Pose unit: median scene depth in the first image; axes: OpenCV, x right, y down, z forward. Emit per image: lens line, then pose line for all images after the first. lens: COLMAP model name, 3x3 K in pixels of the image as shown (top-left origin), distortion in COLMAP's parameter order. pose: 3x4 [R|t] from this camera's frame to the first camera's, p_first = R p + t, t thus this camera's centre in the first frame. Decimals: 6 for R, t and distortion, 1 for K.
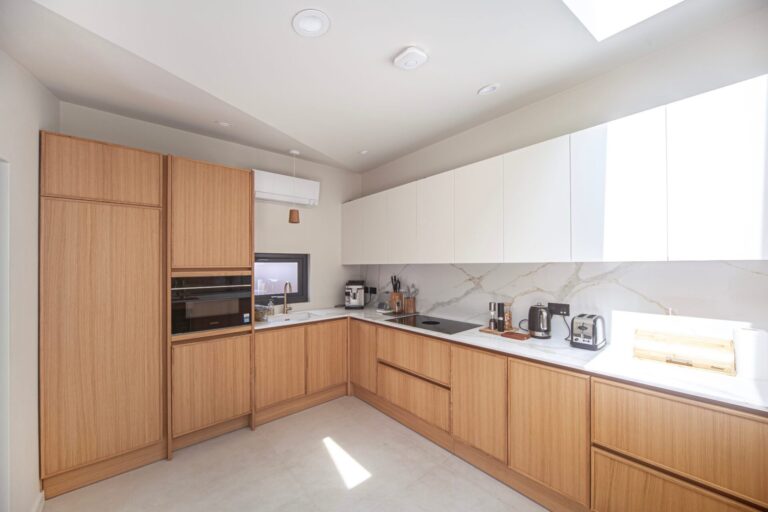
lens RADIAL K [[332.6, 0, 384.0], [0, 332.6, 256.0], [0, 0, 1]] dist [-0.000527, -0.000039]
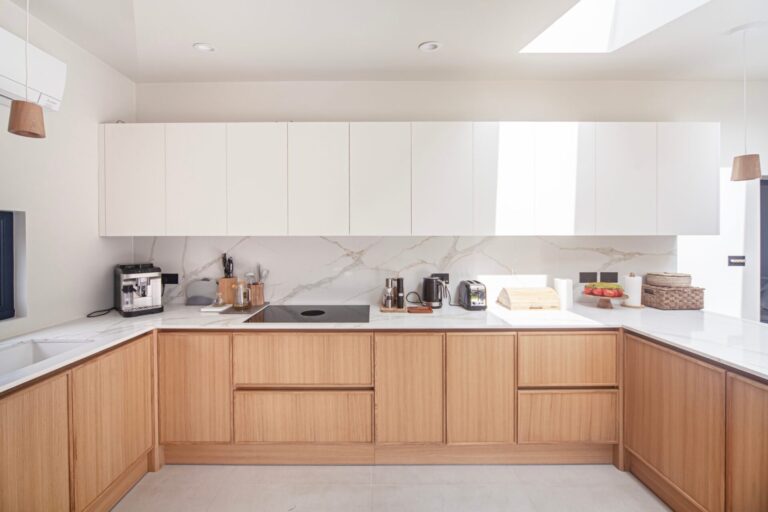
lens RADIAL K [[309.0, 0, 382.2], [0, 309.0, 237.9], [0, 0, 1]] dist [-0.009055, -0.000094]
pose [[0.600499, 0.007436, 0.799591, -0.353108], [-0.023996, 0.999674, 0.008725, 0.018660], [-0.799265, -0.024427, 0.600482, 0.473378]]
